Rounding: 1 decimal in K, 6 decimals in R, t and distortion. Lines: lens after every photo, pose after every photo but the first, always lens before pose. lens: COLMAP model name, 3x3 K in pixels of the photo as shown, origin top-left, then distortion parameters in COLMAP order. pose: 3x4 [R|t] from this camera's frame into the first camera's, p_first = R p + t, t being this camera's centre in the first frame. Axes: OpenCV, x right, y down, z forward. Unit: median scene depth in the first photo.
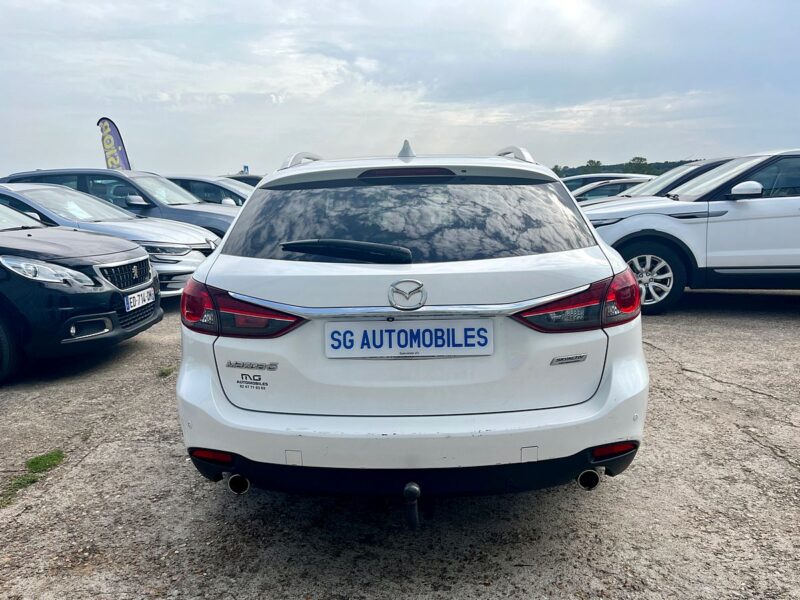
lens RADIAL K [[615.0, 0, 395.2], [0, 615.0, 300.7], [0, 0, 1]] dist [0.066910, -0.098380]
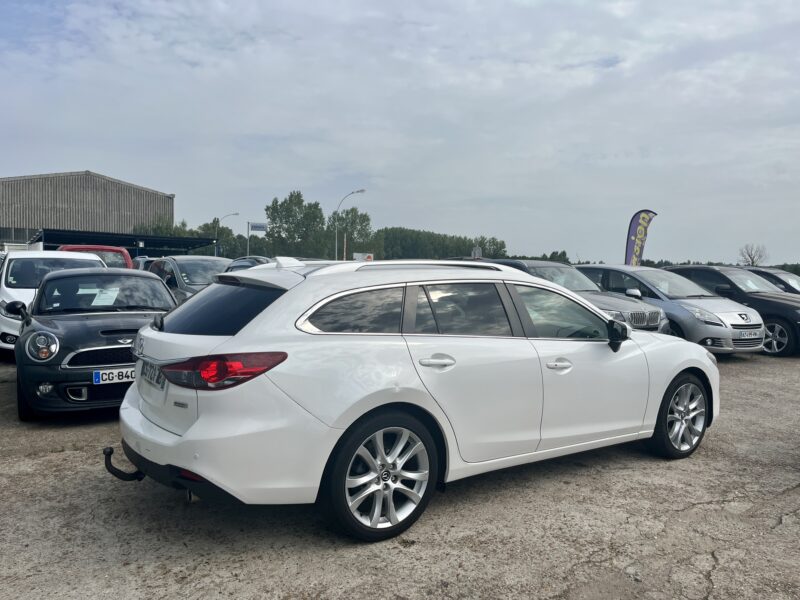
lens RADIAL K [[615.0, 0, 405.1], [0, 615.0, 298.4], [0, 0, 1]] dist [0.066910, -0.098380]
pose [[0.571714, 0.062312, -0.818083, 1.466260], [-0.170411, 0.984385, -0.044112, -0.151774], [0.802560, 0.164630, 0.573405, 0.416357]]
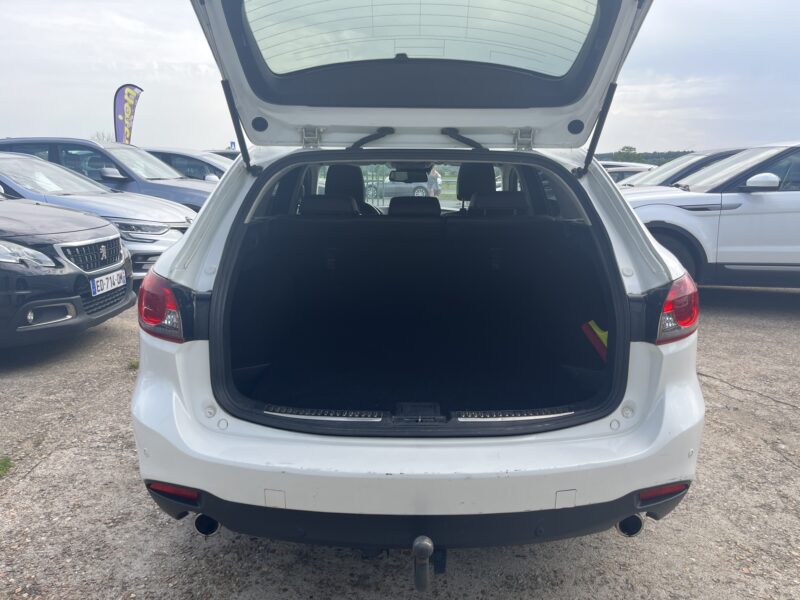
lens RADIAL K [[615.0, 0, 404.4], [0, 615.0, 307.3], [0, 0, 1]] dist [0.066910, -0.098380]
pose [[0.999044, 0.023413, 0.036930, -0.024659], [-0.024807, 0.998979, 0.037749, -0.023453], [-0.036008, -0.038629, 0.998605, 0.156105]]
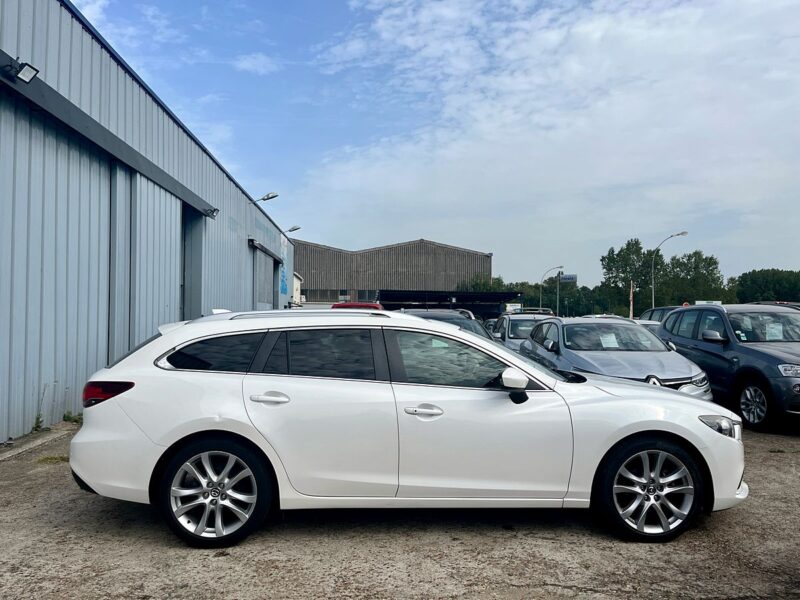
lens RADIAL K [[615.0, 0, 402.3], [0, 615.0, 297.2], [0, 0, 1]] dist [0.066910, -0.098380]
pose [[0.047678, -0.019826, -0.998666, 1.984529], [-0.178373, 0.983563, -0.028042, -0.356919], [0.982807, 0.179472, 0.043357, 1.518776]]
